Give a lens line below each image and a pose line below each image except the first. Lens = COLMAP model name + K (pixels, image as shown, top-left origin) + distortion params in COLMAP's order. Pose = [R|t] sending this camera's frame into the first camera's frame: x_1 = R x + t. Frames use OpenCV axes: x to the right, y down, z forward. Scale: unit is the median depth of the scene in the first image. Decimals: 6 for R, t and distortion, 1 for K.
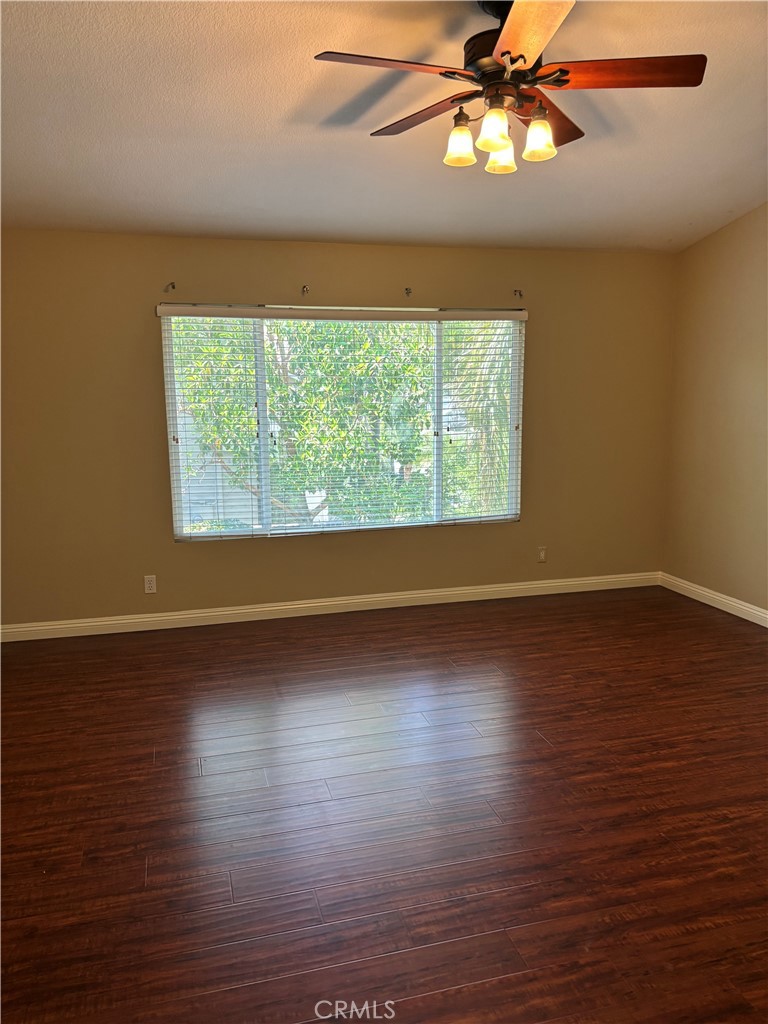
lens RADIAL K [[780.5, 0, 384.0], [0, 780.5, 512.0], [0, 0, 1]] dist [0.068831, -0.079694]
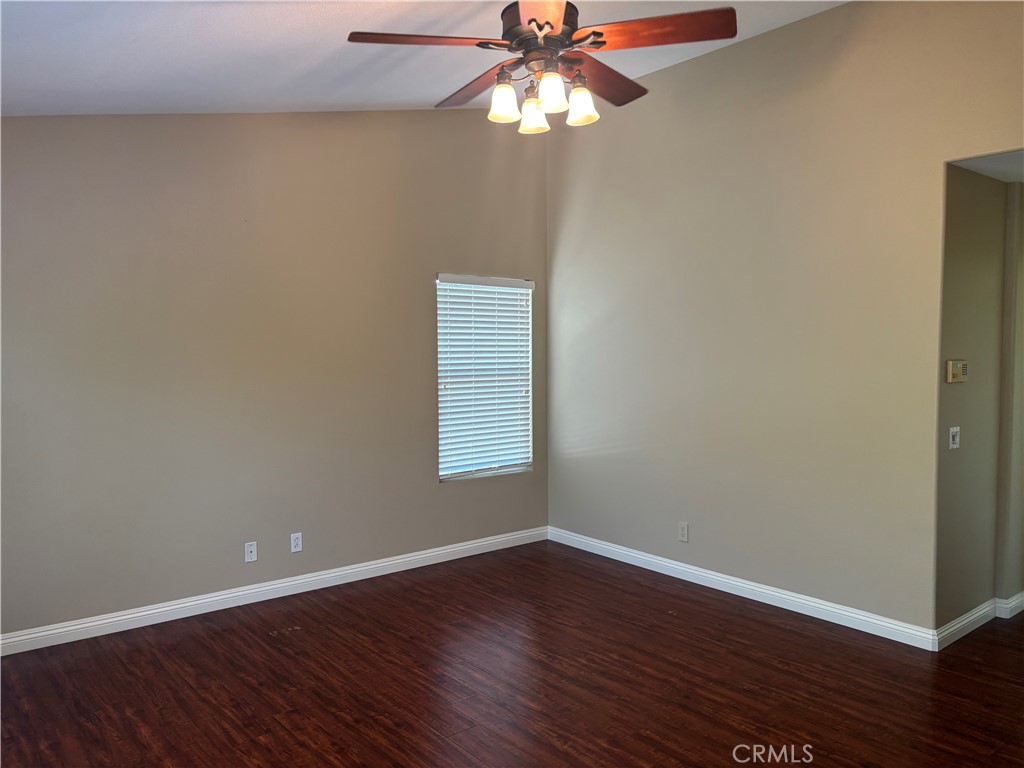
lens RADIAL K [[780.5, 0, 518.9], [0, 780.5, 385.5], [0, 0, 1]] dist [0.068831, -0.079694]
pose [[-0.408432, -0.039284, 0.911943, -0.449089], [0.150049, 0.982593, 0.109530, -0.137256], [-0.900371, 0.181571, -0.395428, 0.860798]]
